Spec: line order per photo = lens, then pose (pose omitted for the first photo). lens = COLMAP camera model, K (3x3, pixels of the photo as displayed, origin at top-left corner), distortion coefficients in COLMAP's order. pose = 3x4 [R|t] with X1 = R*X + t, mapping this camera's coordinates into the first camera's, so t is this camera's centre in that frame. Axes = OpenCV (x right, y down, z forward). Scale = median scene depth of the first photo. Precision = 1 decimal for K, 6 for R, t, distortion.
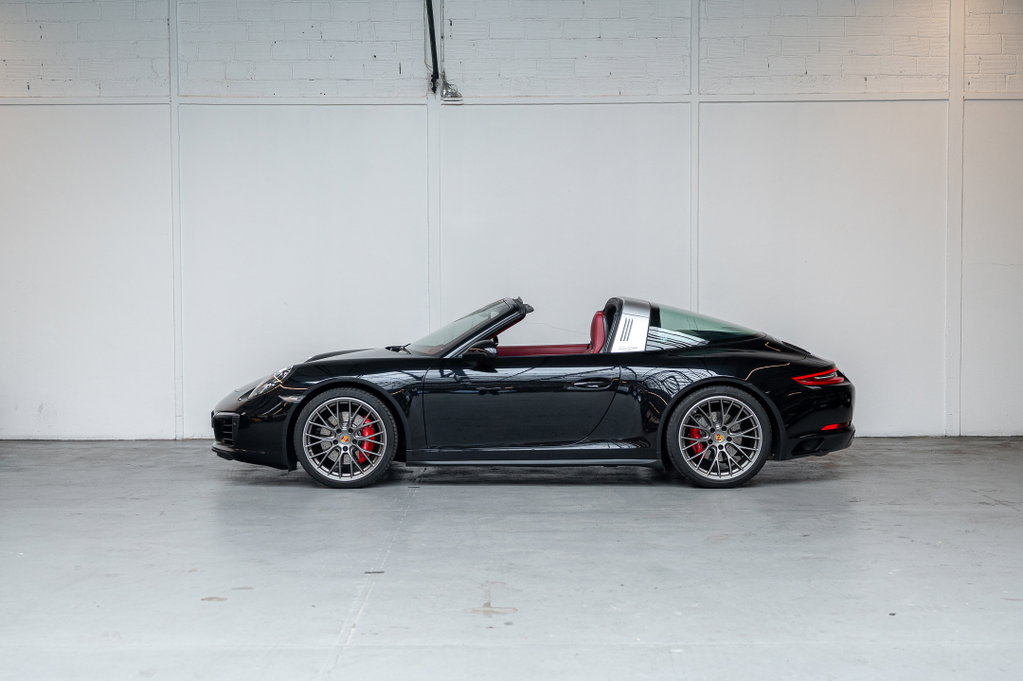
lens RADIAL K [[1525.8, 0, 507.1], [0, 1525.8, 349.0], [0, 0, 1]] dist [0.007055, 0.000000]
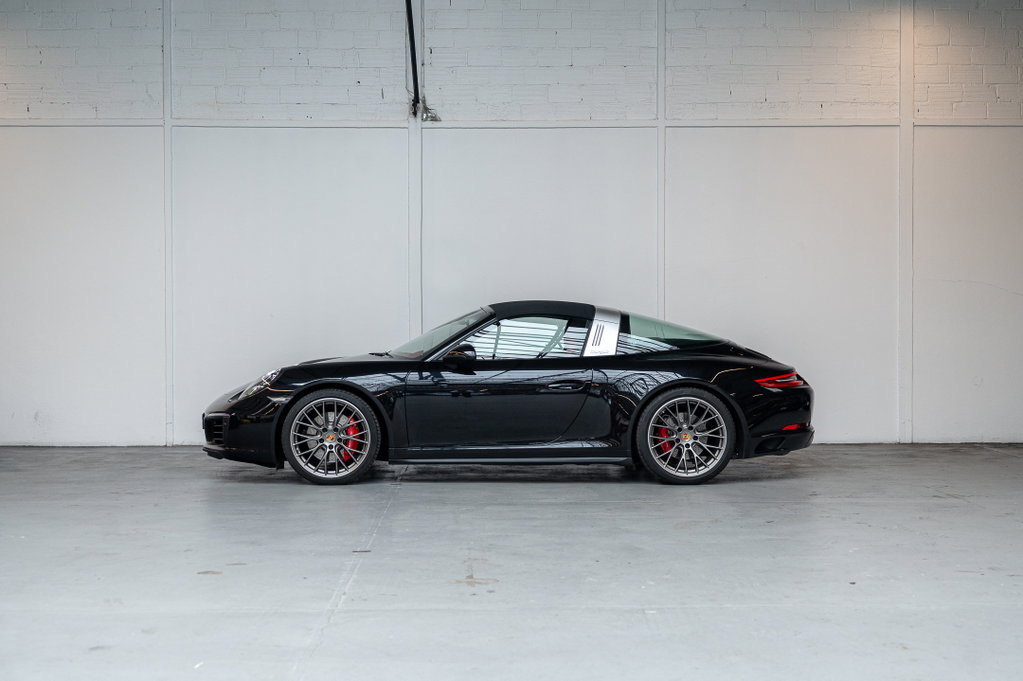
lens RADIAL K [[1463.2, 0, 506.6], [0, 1463.2, 341.2], [0, 0, 1]] dist [0.007211, 0.000000]
pose [[0.999797, 0.001980, 0.020035, -0.005326], [-0.001353, 0.999510, -0.031272, 0.023231], [-0.020087, 0.031239, 0.999310, -0.010081]]
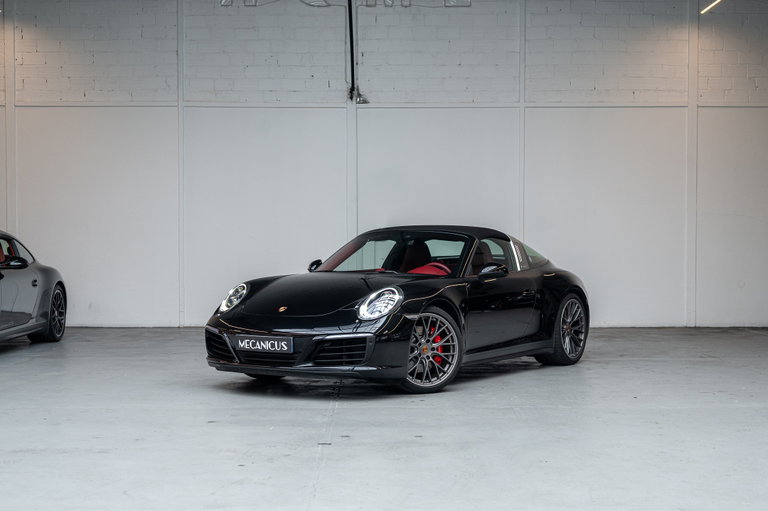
lens RADIAL K [[1216.7, 0, 376.8], [0, 1216.7, 278.0], [0, 0, 1]] dist [0.012502, 0.000000]
pose [[0.999950, 0.004462, 0.008983, -0.039768], [-0.004330, 0.999883, -0.014674, 0.034132], [-0.009047, 0.014635, 0.999852, -0.262974]]
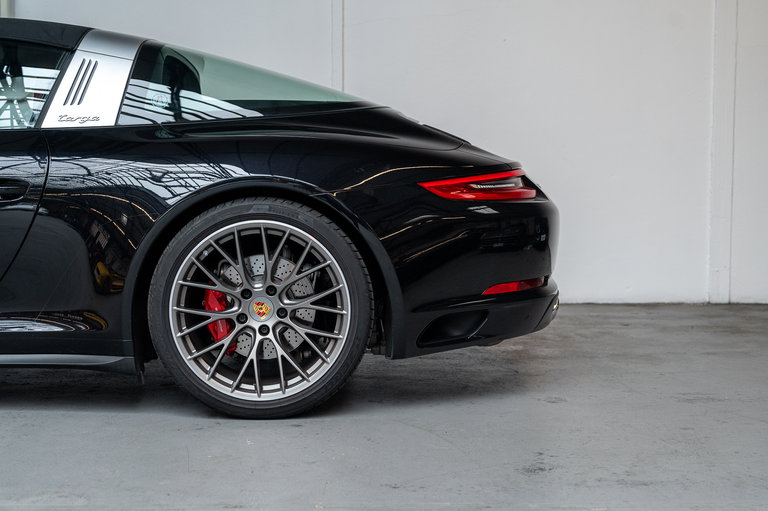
lens RADIAL K [[1098.5, 0, 382.3], [0, 1098.5, 252.2], [0, 0, 1]] dist [0.007211, 0.000000]
pose [[0.999661, 0.007527, 0.024943, 0.162838], [-0.008001, 0.999789, 0.018939, 0.033018], [-0.024795, -0.019132, 0.999509, 0.645866]]
